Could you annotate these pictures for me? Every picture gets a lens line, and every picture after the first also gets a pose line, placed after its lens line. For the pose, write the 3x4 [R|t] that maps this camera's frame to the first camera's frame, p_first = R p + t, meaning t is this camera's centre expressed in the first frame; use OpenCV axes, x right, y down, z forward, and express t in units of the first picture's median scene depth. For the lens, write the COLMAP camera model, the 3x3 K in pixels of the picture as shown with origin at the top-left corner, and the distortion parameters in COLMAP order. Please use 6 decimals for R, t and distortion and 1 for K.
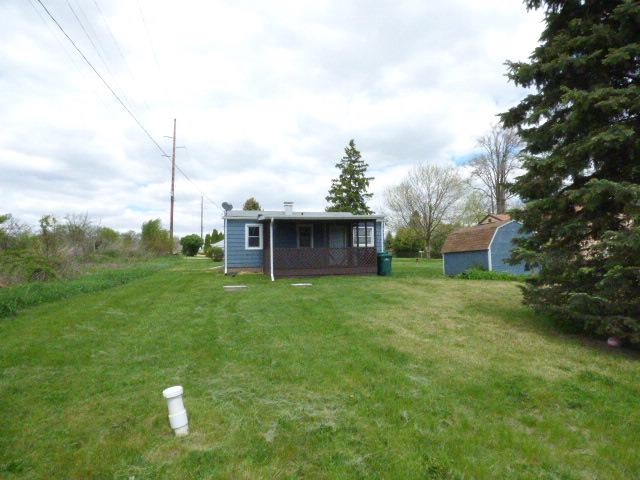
lens RADIAL K [[388.9, 0, 319.3], [0, 388.9, 241.8], [0, 0, 1]] dist [-0.001646, -0.009023]
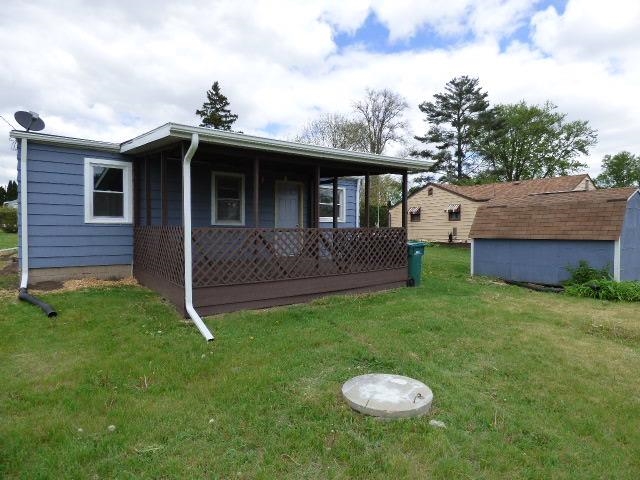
lens RADIAL K [[388.9, 0, 320.8], [0, 388.9, 235.8], [0, 0, 1]] dist [-0.001646, -0.009023]
pose [[0.917759, 0.012831, 0.396930, -0.123460], [-0.040100, 0.997364, 0.060475, -0.000640], [-0.395108, -0.071418, 0.915854, 0.533608]]
